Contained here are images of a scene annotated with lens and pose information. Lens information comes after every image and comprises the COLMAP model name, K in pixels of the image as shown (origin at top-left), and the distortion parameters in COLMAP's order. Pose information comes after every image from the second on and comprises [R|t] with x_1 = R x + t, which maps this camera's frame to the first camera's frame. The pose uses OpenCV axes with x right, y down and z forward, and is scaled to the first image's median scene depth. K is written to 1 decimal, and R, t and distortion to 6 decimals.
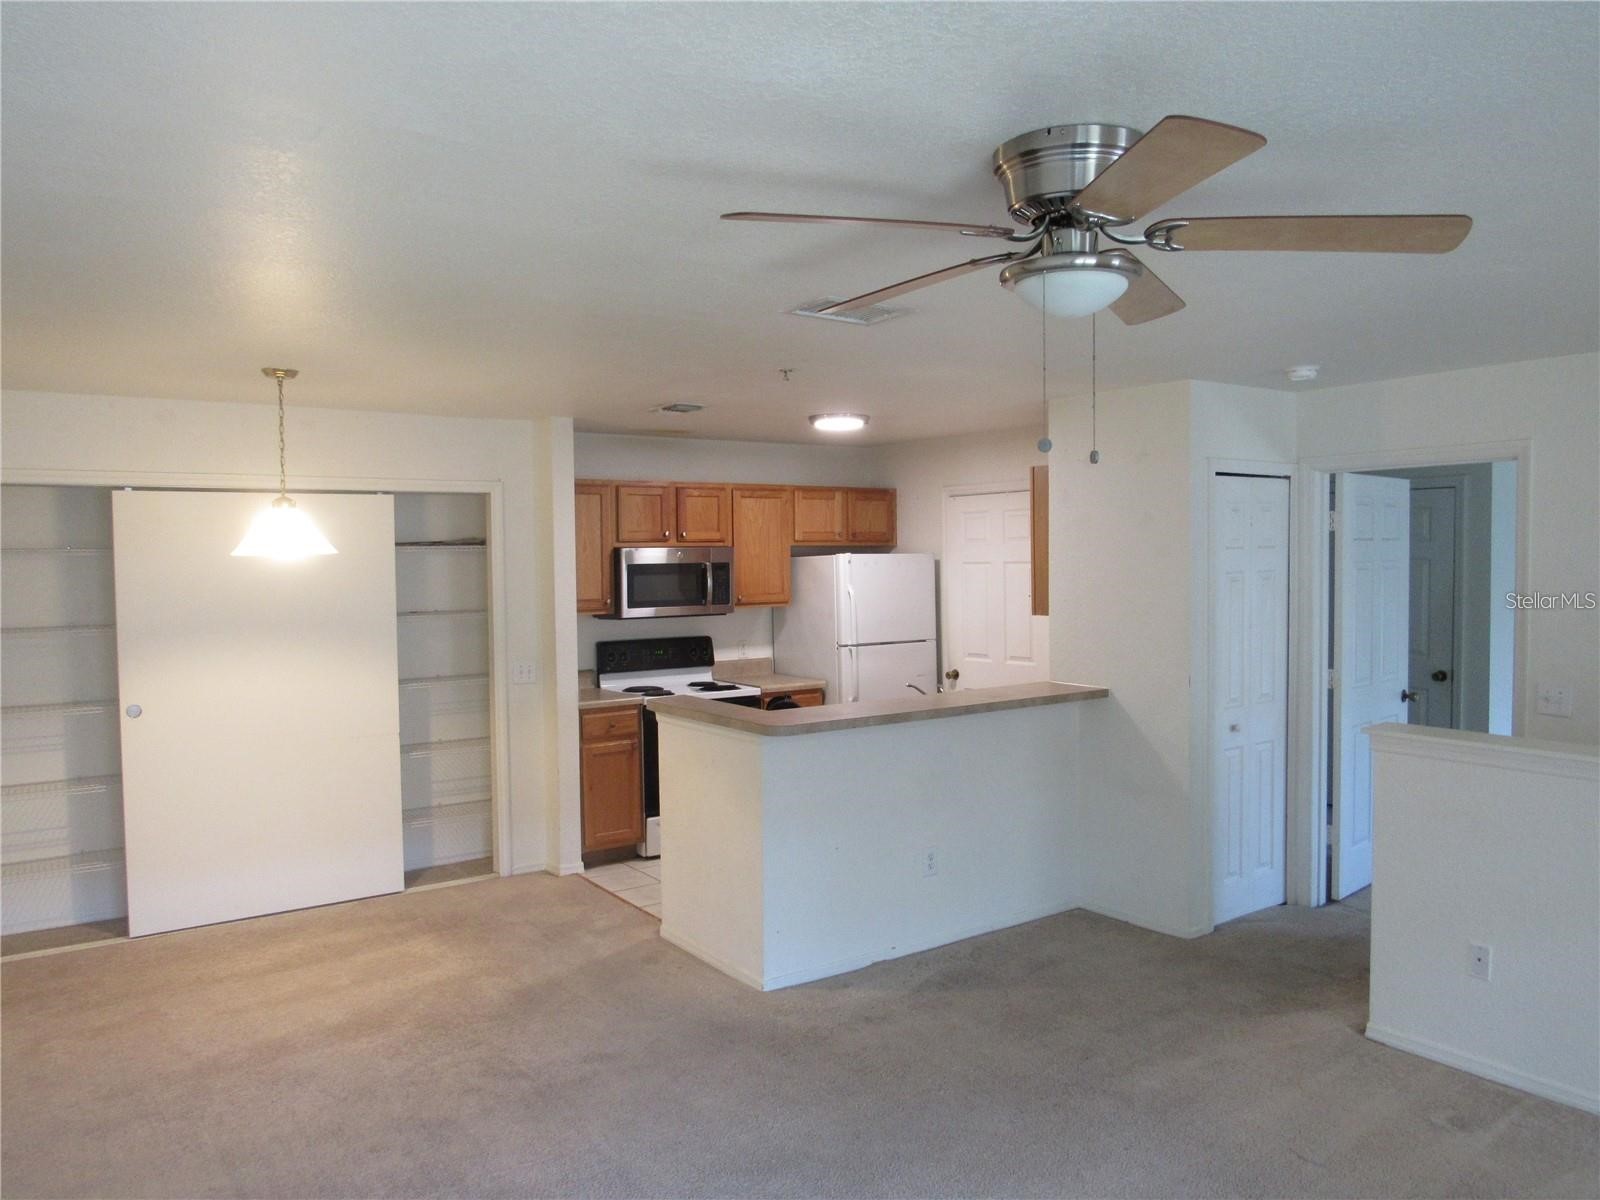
lens RADIAL K [[1142.6, 0, 800.1], [0, 1142.6, 602.8], [0, 0, 1]] dist [-0.039661, 0.007263]
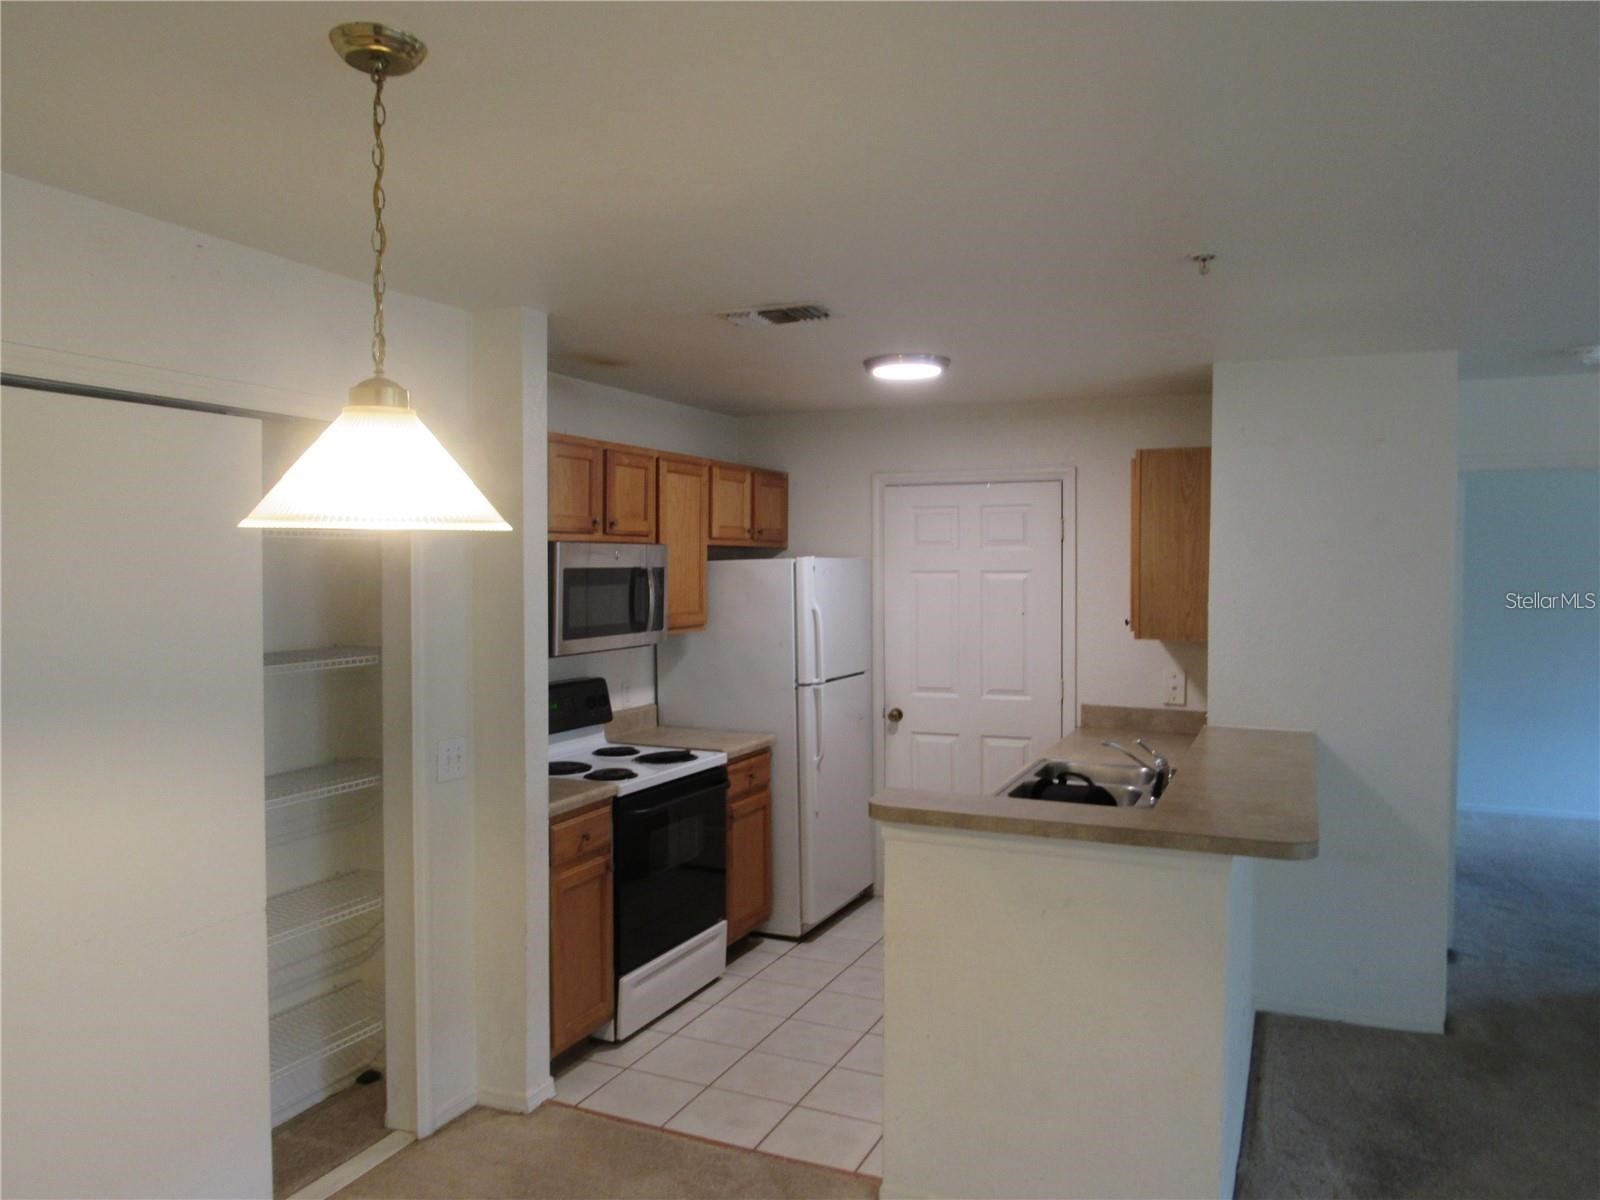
lens RADIAL K [[1142.6, 0, 799.9], [0, 1142.6, 595.7], [0, 0, 1]] dist [-0.039661, 0.007263]
pose [[0.856660, -0.000462, 0.515882, -0.342233], [0.008431, 0.999879, -0.013104, -0.009339], [-0.515813, 0.015575, 0.856560, 0.388883]]
